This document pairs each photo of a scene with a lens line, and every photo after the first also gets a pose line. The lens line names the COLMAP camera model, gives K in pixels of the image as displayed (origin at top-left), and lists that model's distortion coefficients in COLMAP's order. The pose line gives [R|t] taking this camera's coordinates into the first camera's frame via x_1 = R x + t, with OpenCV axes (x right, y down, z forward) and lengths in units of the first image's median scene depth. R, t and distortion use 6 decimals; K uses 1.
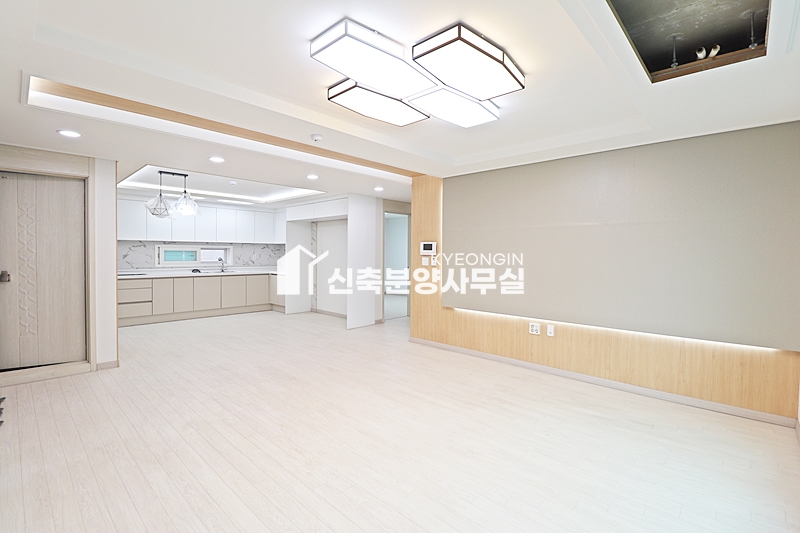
lens RADIAL K [[375.4, 0, 400.6], [0, 375.4, 263.6], [0, 0, 1]] dist [0.000139, -0.000131]
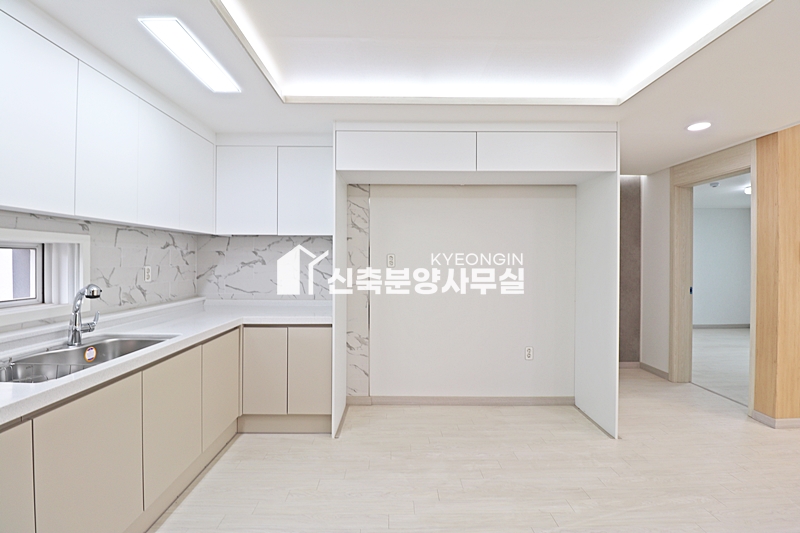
lens RADIAL K [[375.4, 0, 399.5], [0, 375.4, 263.5], [0, 0, 1]] dist [0.000139, -0.000131]
pose [[0.650745, -0.015820, 0.759131, -0.509147], [0.020863, 0.999778, 0.002950, -0.024685], [-0.759009, 0.013918, 0.650931, 0.698008]]
